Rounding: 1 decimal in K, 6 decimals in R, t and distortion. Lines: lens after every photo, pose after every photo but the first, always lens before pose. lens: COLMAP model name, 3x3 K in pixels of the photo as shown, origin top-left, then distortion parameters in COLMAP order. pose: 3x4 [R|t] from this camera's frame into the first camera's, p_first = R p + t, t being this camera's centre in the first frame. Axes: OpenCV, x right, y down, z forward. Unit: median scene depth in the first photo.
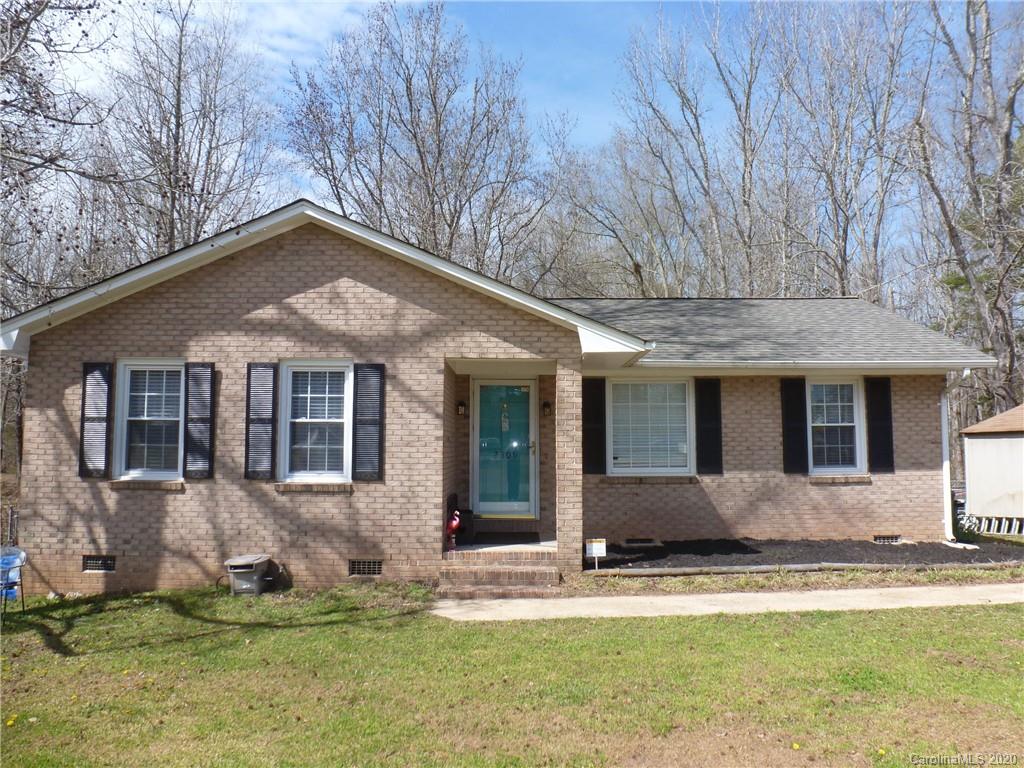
lens RADIAL K [[724.4, 0, 516.0], [0, 724.4, 378.1], [0, 0, 1]] dist [-0.081834, 0.033040]
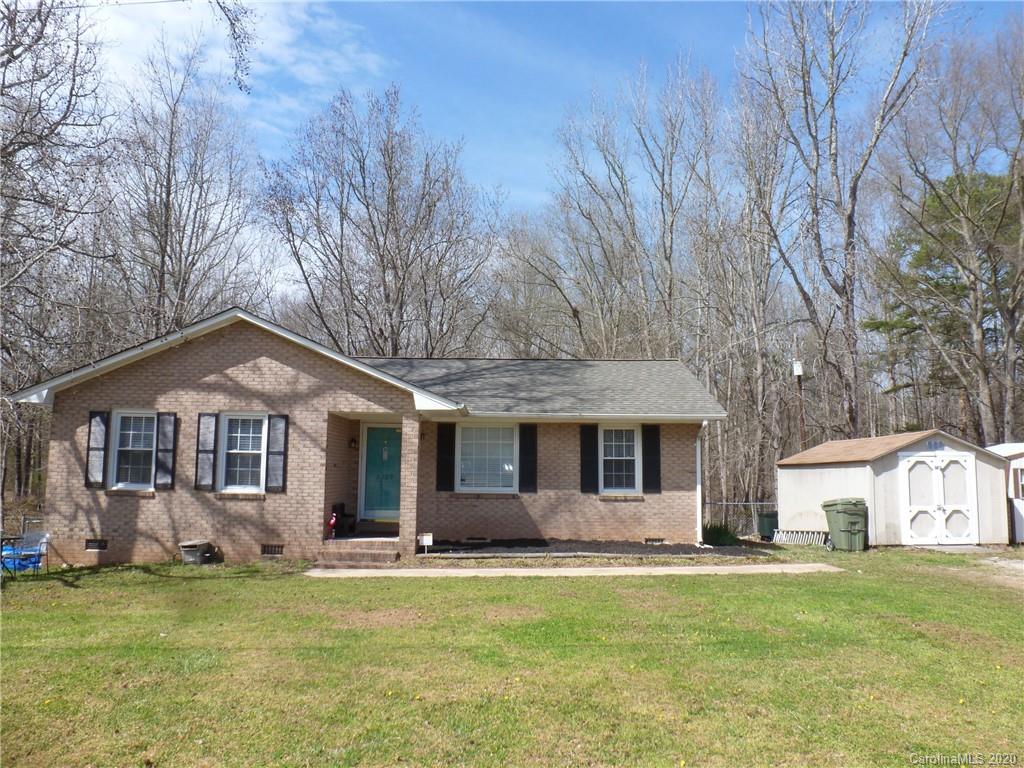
lens RADIAL K [[724.4, 0, 516.8], [0, 724.4, 377.0], [0, 0, 1]] dist [-0.081834, 0.033040]
pose [[0.999918, 0.011200, 0.006156, 0.283664], [-0.010983, 0.999355, -0.034203, -0.051905], [-0.006535, 0.034133, 0.999396, -0.505091]]
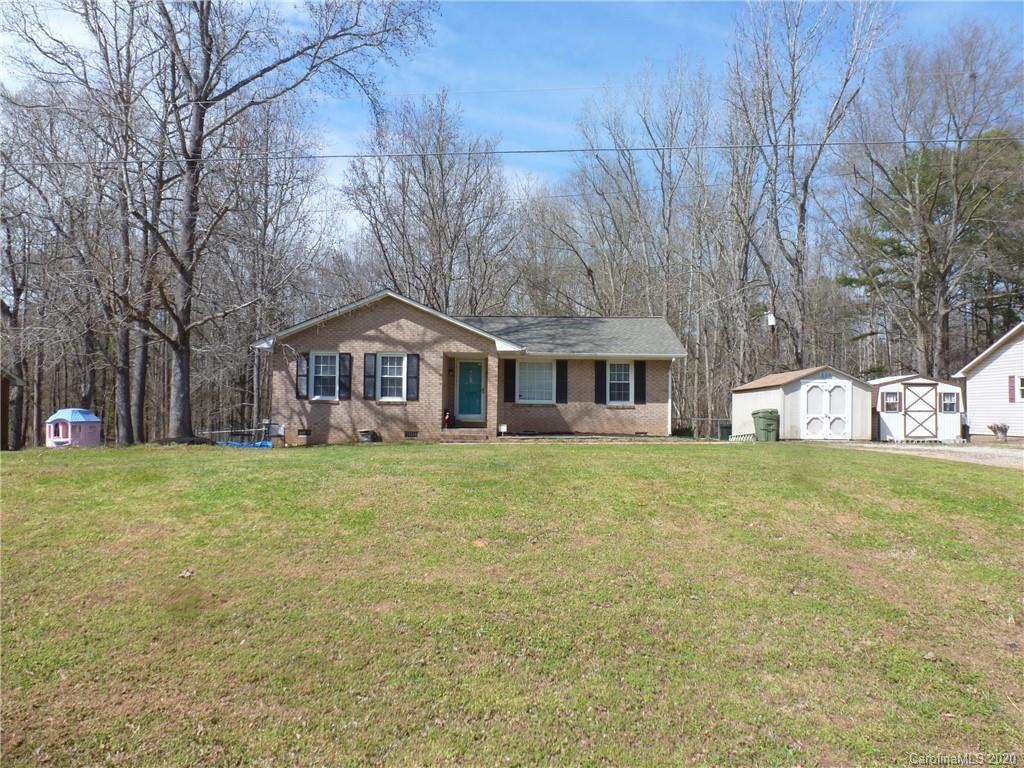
lens RADIAL K [[724.4, 0, 516.0], [0, 724.4, 394.6], [0, 0, 1]] dist [-0.081834, 0.033040]
pose [[0.999899, 0.012093, -0.007429, 0.172508], [-0.011569, 0.997688, 0.066961, -0.050527], [0.008221, -0.066869, 0.997728, -1.492723]]
